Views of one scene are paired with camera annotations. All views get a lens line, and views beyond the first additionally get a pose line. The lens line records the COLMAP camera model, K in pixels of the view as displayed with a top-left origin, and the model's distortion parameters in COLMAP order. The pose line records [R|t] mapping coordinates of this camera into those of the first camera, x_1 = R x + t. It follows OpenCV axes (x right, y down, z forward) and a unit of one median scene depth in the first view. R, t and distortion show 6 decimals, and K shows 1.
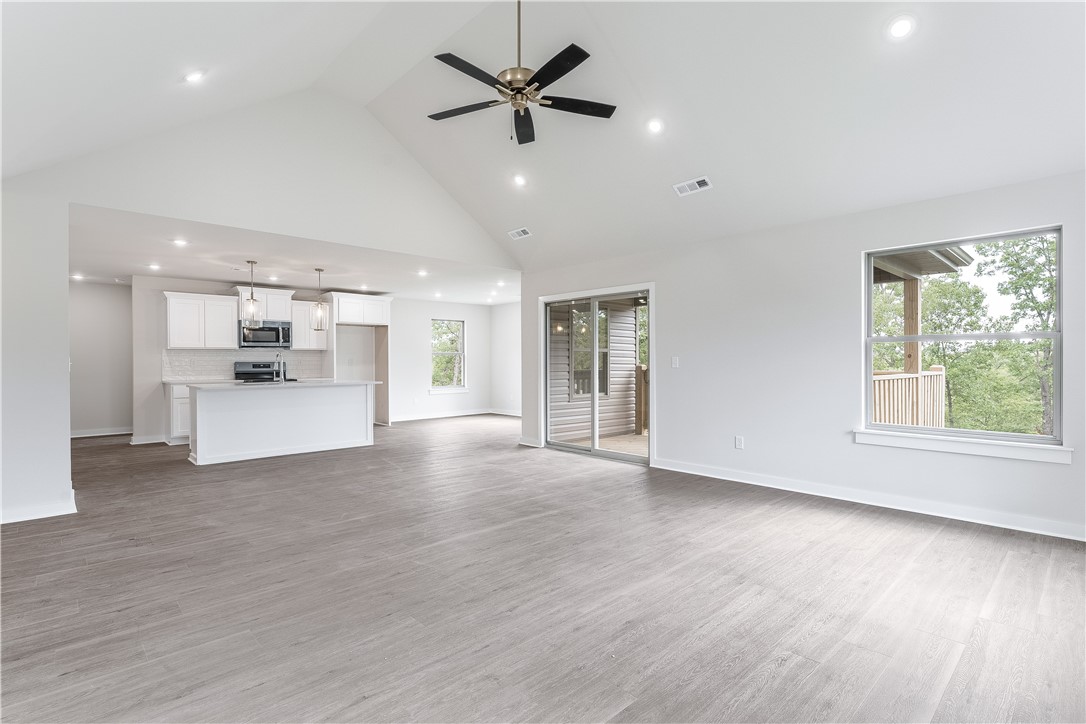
lens RADIAL K [[537.2, 0, 553.8], [0, 537.2, 360.2], [0, 0, 1]] dist [-0.019214, -0.000690]
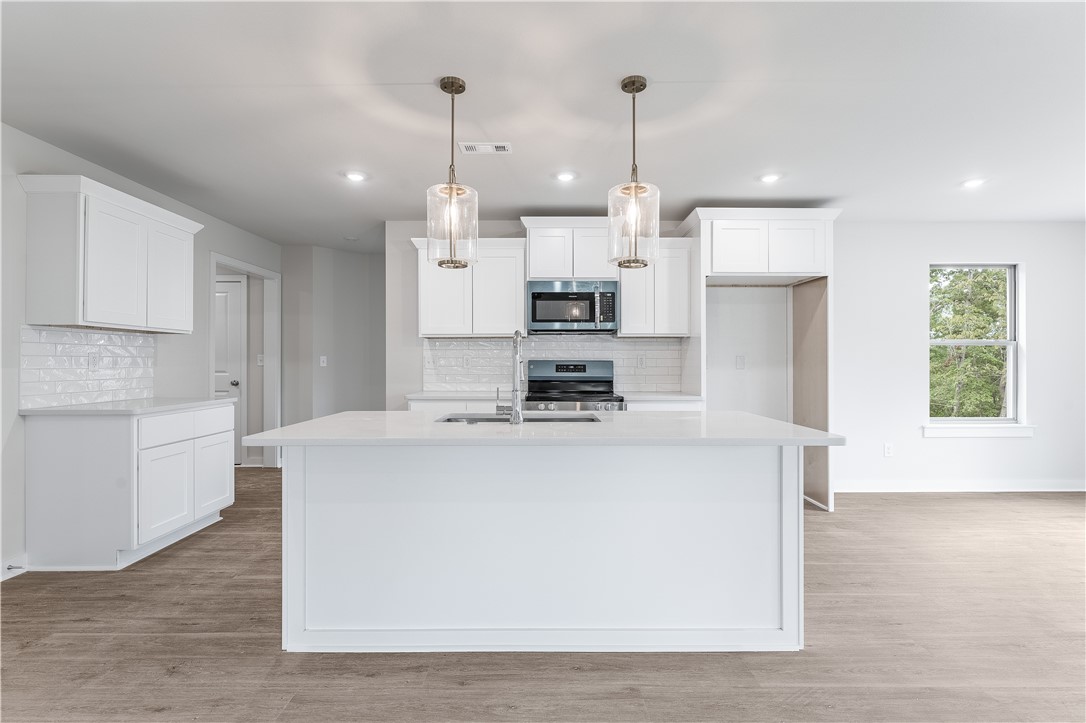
lens RADIAL K [[501.7, 0, 536.9], [0, 501.7, 362.5], [0, 0, 1]] dist [-0.001359, -0.001723]
pose [[0.720817, 0.005621, -0.693102, -0.226646], [-0.002565, 0.999982, 0.005442, 0.002755], [0.693120, -0.002144, 0.720819, 0.625987]]
